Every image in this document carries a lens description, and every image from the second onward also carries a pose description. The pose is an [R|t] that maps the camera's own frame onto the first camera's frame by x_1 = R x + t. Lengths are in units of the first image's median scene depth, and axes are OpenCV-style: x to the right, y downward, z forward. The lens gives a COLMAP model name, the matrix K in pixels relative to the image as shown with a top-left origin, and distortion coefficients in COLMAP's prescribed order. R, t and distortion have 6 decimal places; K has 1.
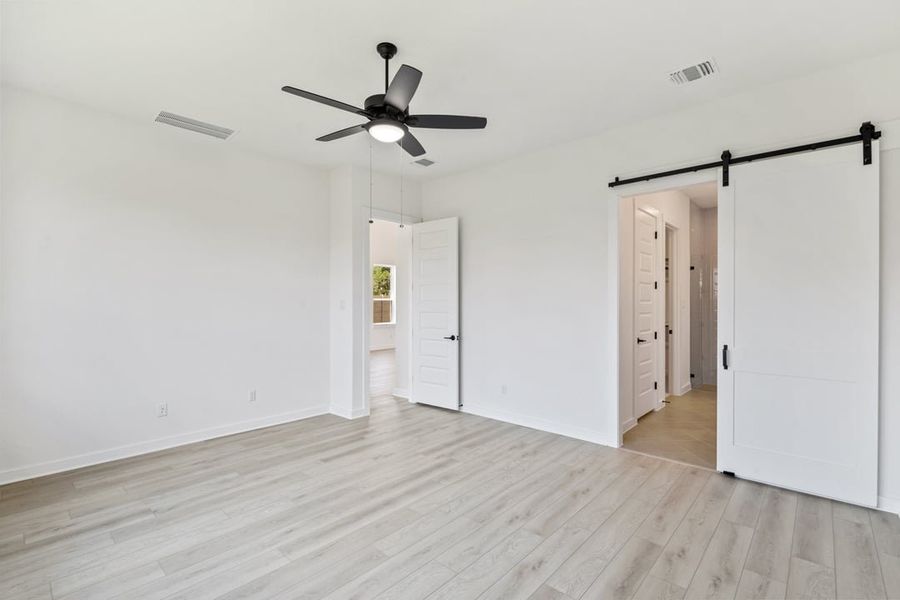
lens RADIAL K [[409.0, 0, 450.4], [0, 409.0, 300.1], [0, 0, 1]] dist [-0.002725, -0.001376]
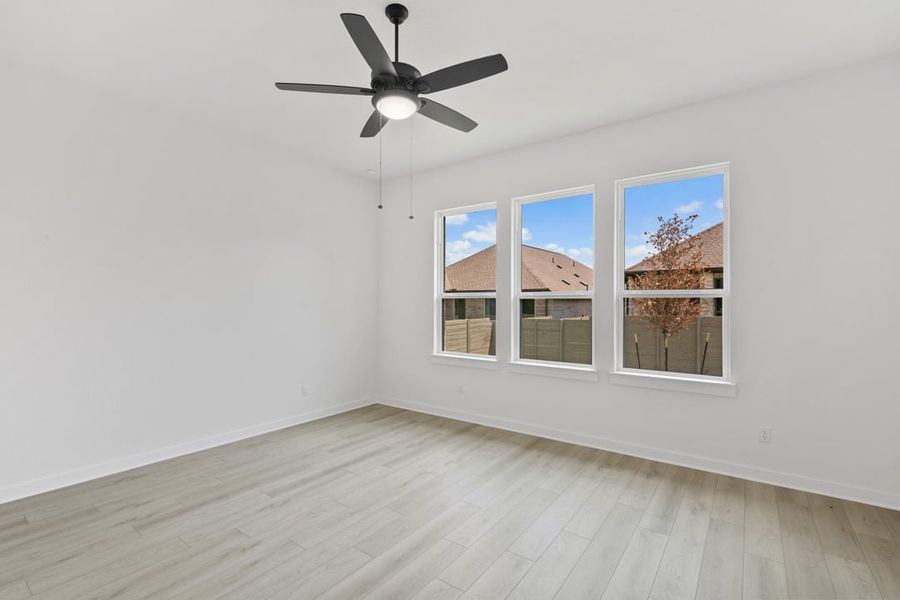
lens RADIAL K [[409.8, 0, 448.0], [0, 409.8, 303.7], [0, 0, 1]] dist [-0.002537, -0.001324]
pose [[-0.994984, -0.002335, -0.100012, -0.180473], [-0.002164, 0.999996, -0.001817, 0.011981], [0.100016, -0.001591, -0.994985, 1.910453]]
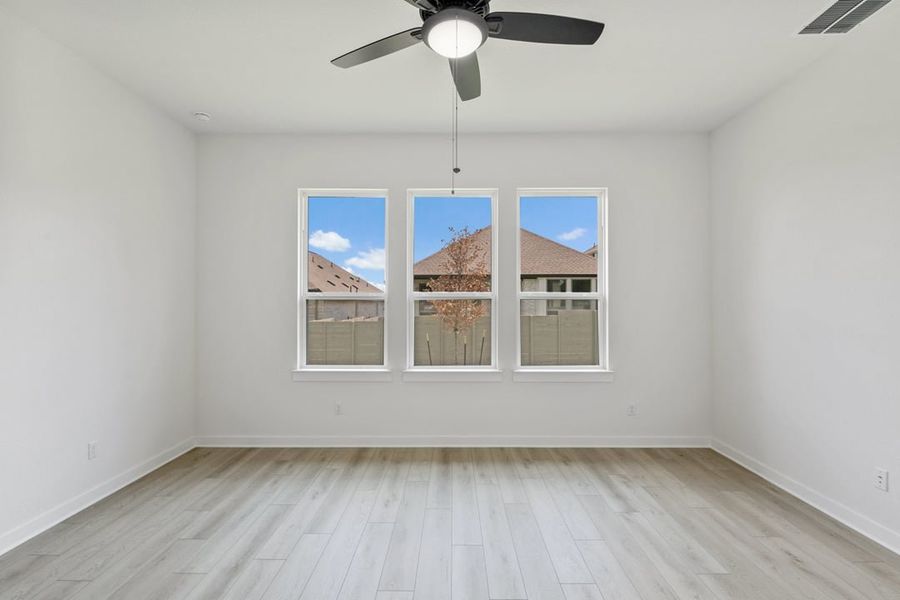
lens RADIAL K [[409.0, 0, 450.4], [0, 409.0, 300.1], [0, 0, 1]] dist [-0.002725, -0.001376]
pose [[-0.746481, -0.007847, -0.665360, 0.275233], [0.001946, 0.999900, -0.013976, 0.010475], [0.665403, -0.011727, -0.746392, 1.499377]]
